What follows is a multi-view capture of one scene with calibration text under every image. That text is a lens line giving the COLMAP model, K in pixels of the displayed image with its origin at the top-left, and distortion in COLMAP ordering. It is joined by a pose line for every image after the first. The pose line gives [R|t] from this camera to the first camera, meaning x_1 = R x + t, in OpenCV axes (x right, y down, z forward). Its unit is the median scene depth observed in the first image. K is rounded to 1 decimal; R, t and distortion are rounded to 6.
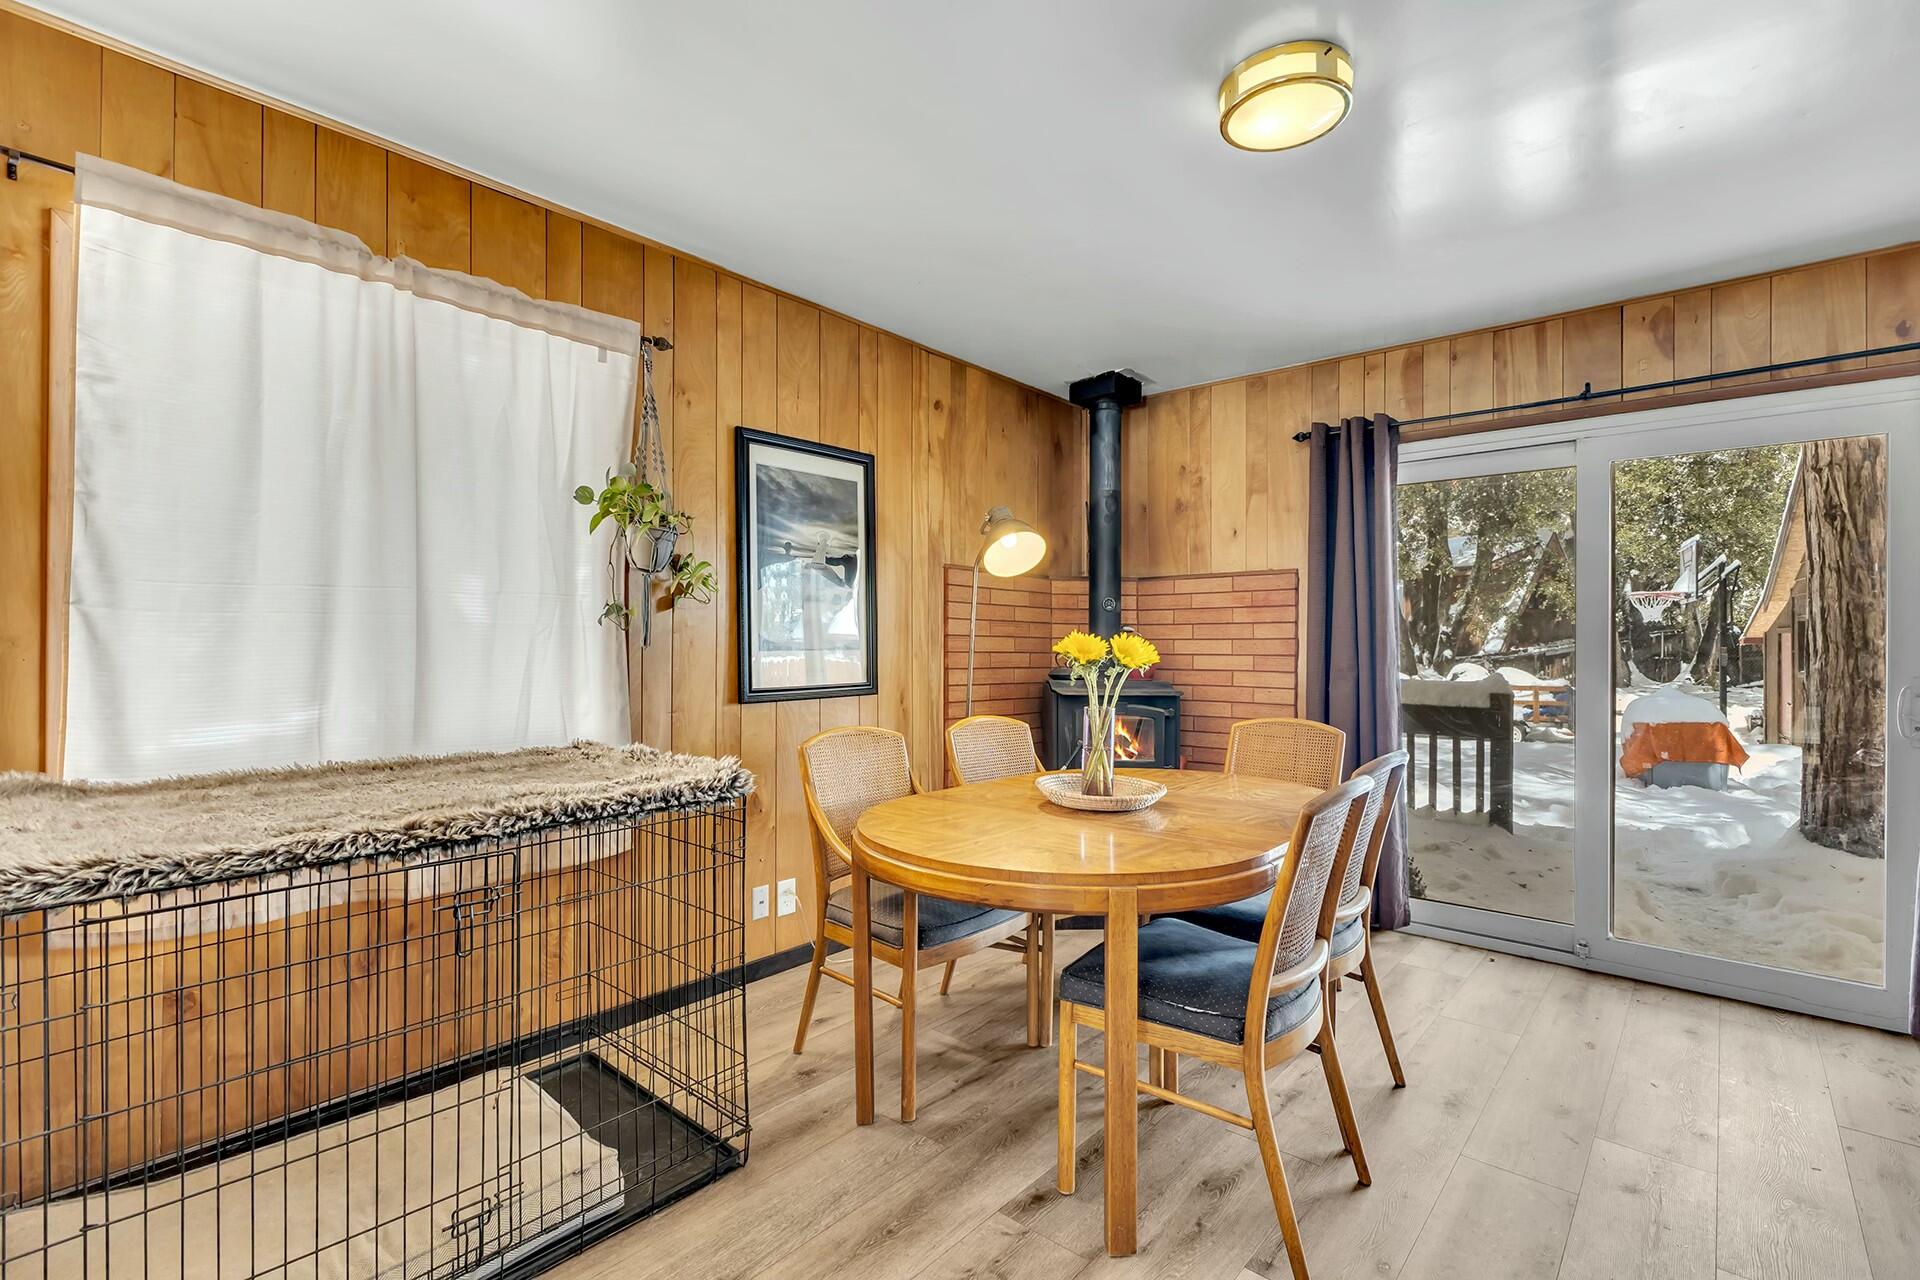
lens RADIAL K [[878.6, 0, 955.6], [0, 878.6, 636.6], [0, 0, 1]] dist [0.000717, -0.000103]
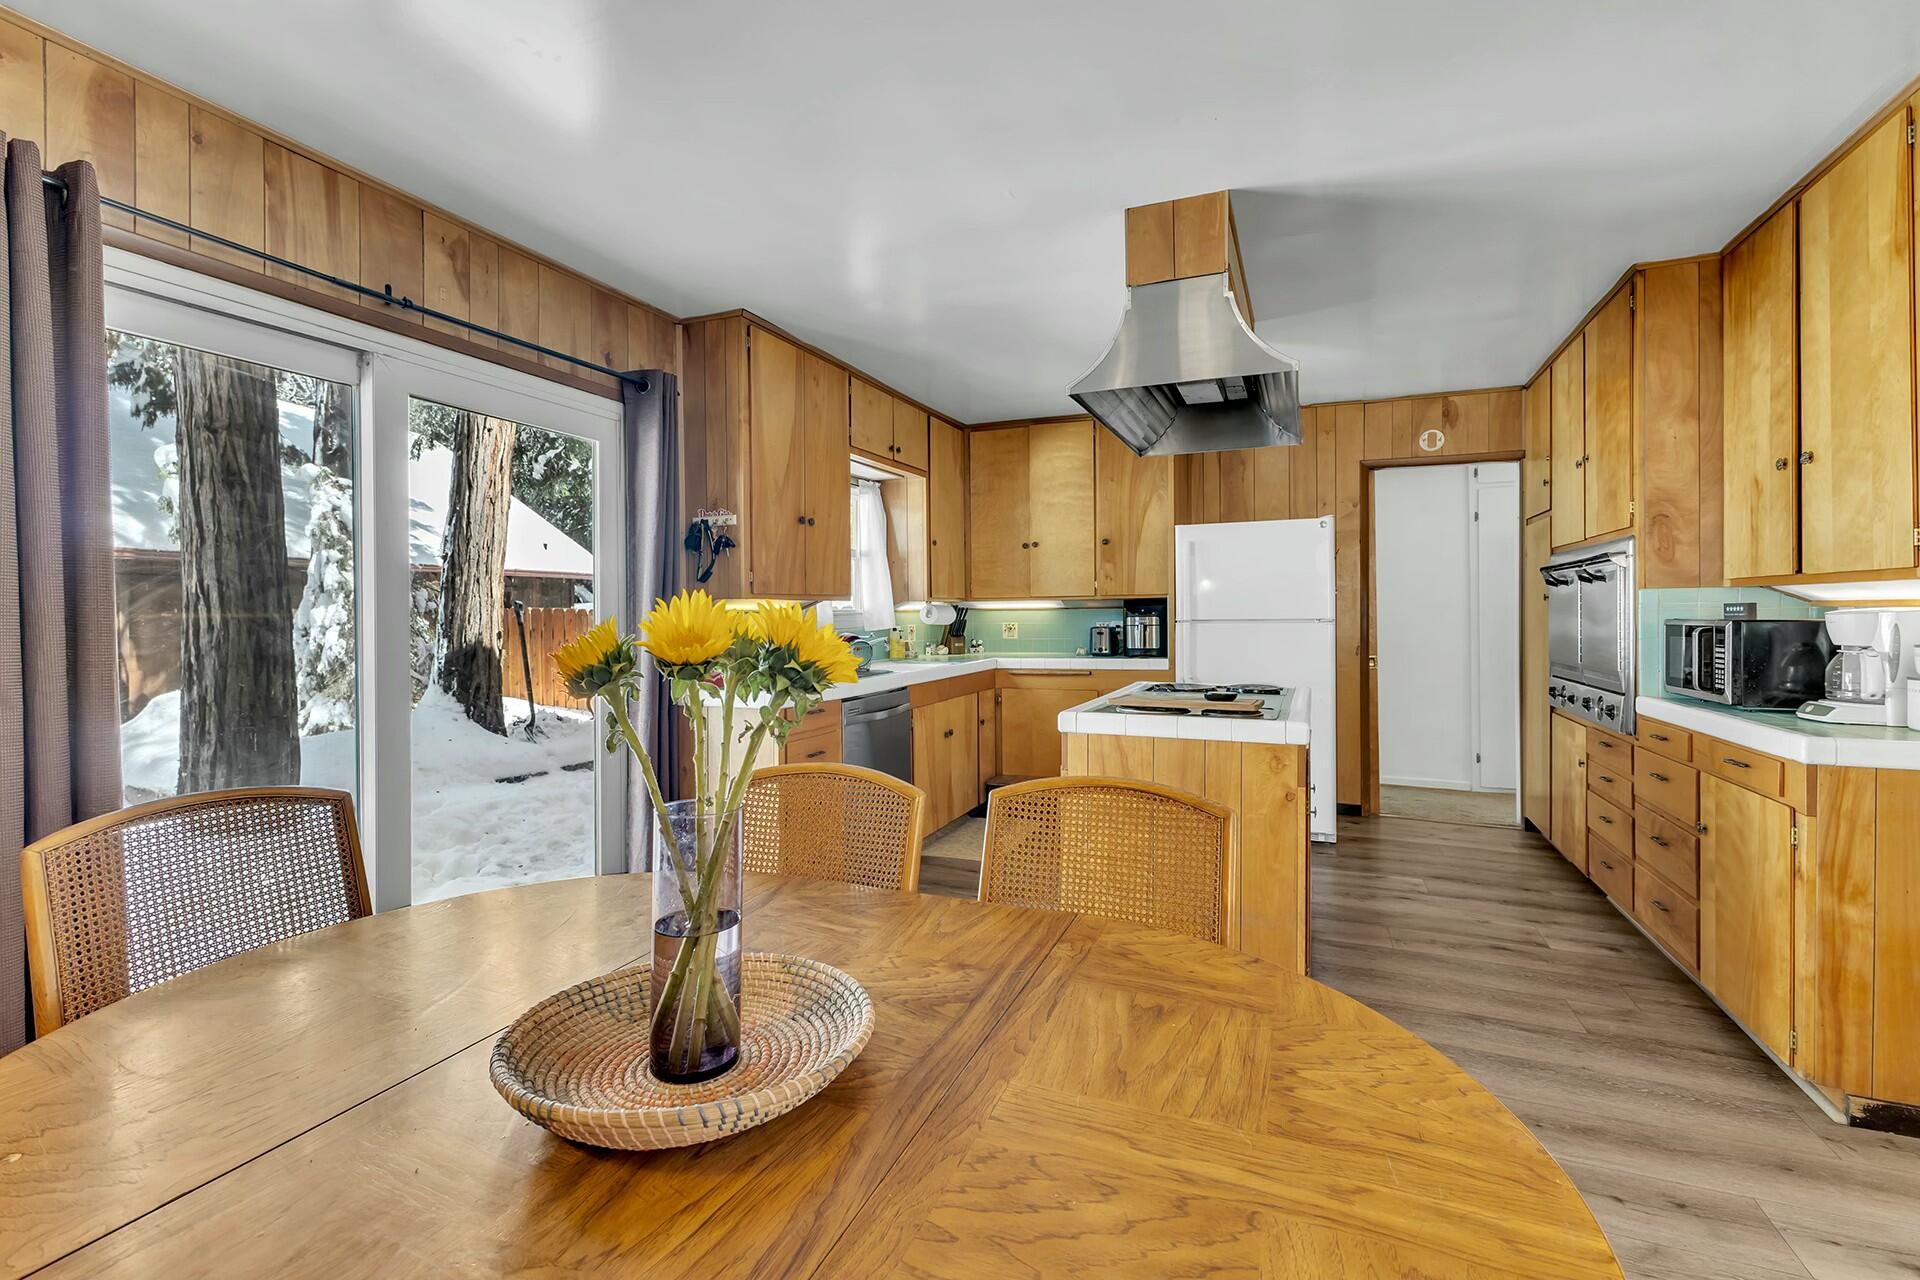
lens RADIAL K [[843.2, 0, 960.8], [0, 843.2, 620.8], [0, 0, 1]] dist [0.008381, -0.000115]
pose [[-0.321574, -0.011312, 0.946817, -0.112996], [-0.001110, 0.999932, 0.011569, -0.002146], [-0.946884, 0.002669, -0.321564, 0.561278]]
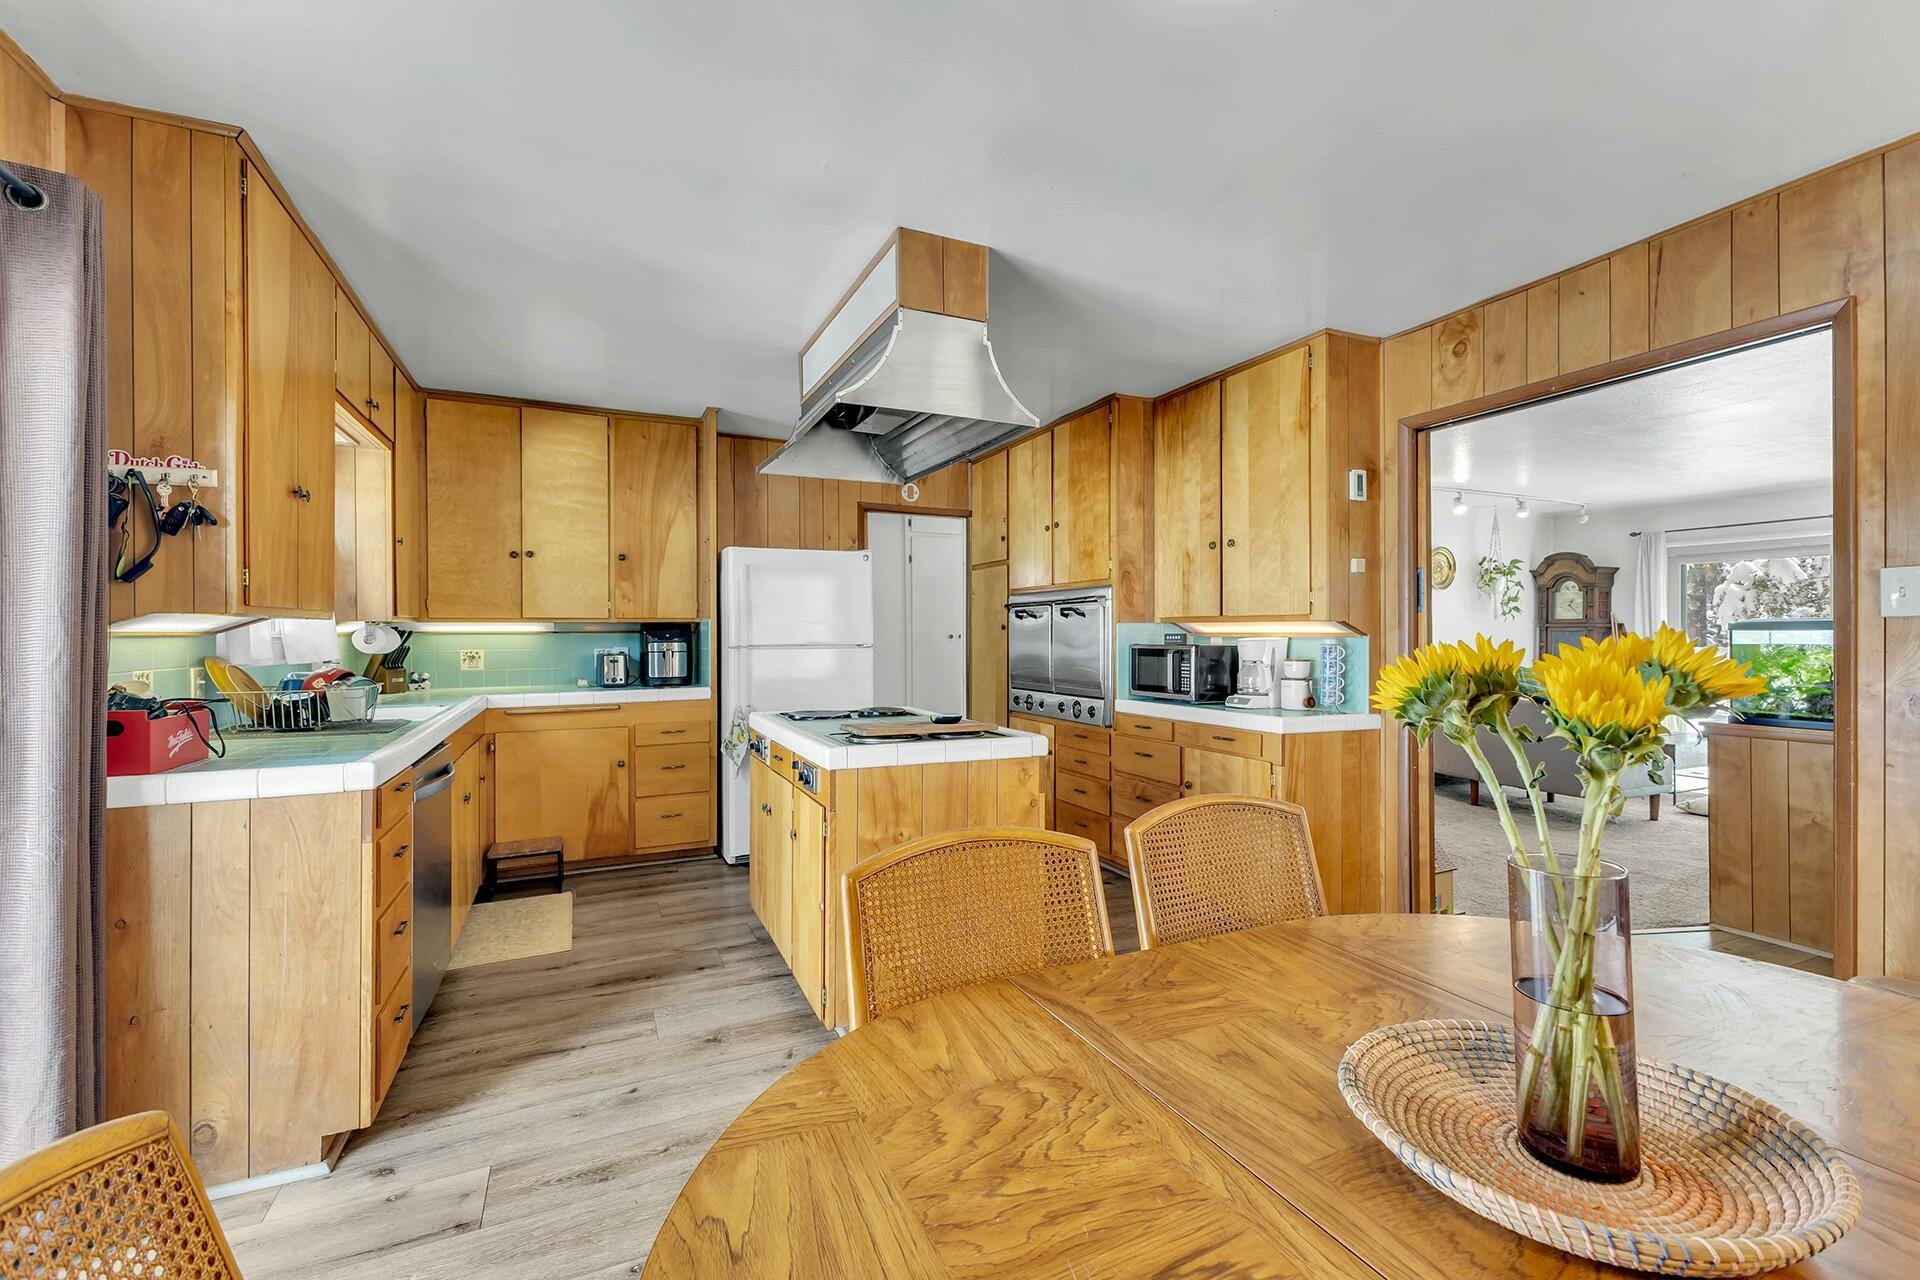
lens RADIAL K [[834.3, 0, 971.5], [0, 834.3, 638.9], [0, 0, 1]] dist [0.002844, -0.000120]
pose [[-0.916465, -0.005803, 0.400073, 0.130906], [-0.006119, 0.999981, 0.000489, -0.001933], [-0.400069, -0.002000, -0.916483, 0.758086]]
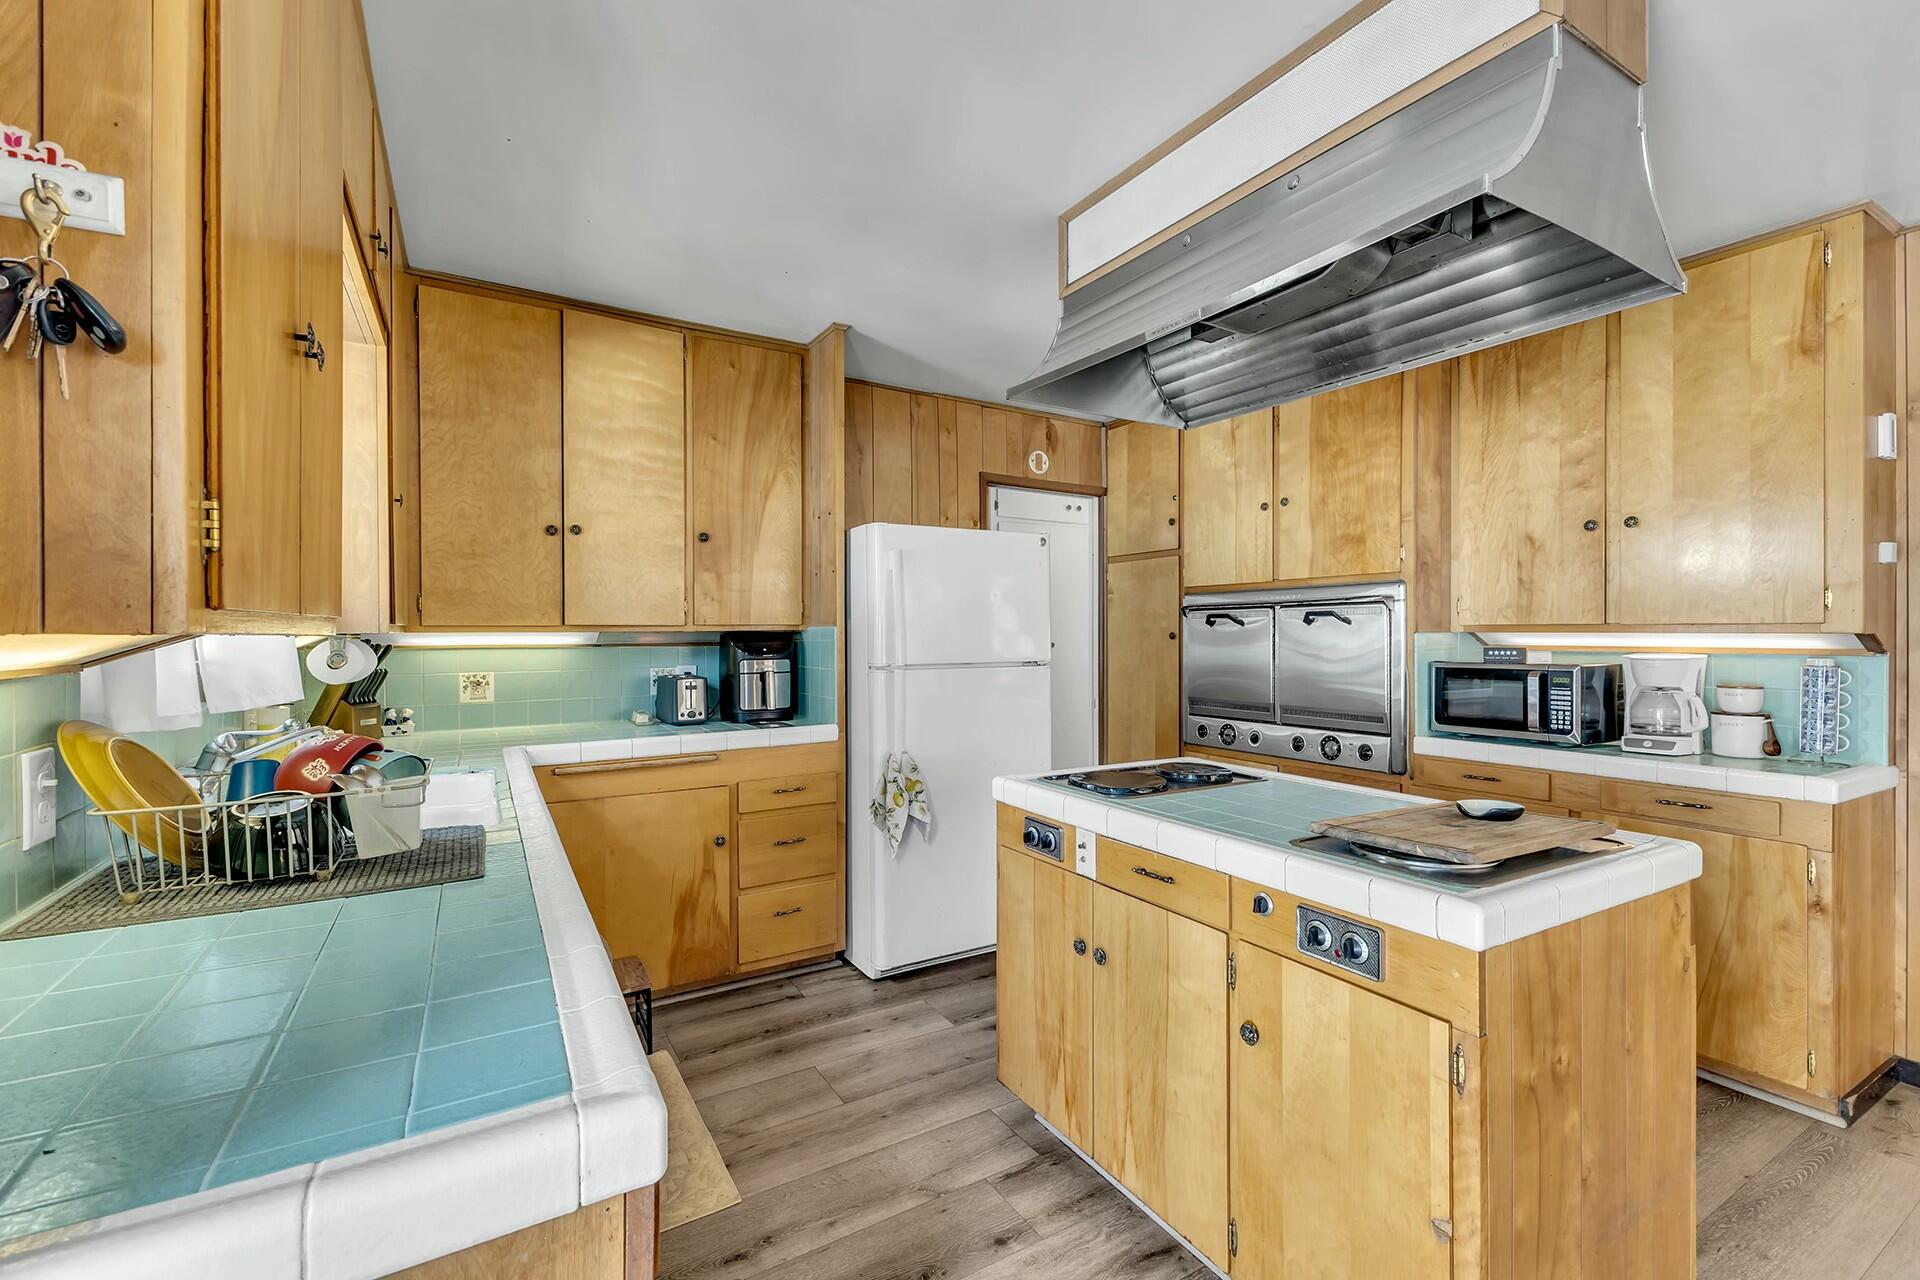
lens RADIAL K [[833.7, 0, 960.0], [0, 833.7, 640.0], [0, 0, 1]] dist [0.001953, -0.000337]
pose [[-0.951381, -0.004672, 0.307980, 0.505868], [-0.004909, 0.999988, 0.000004, -0.012777], [-0.307976, -0.001508, -0.951393, 0.598732]]
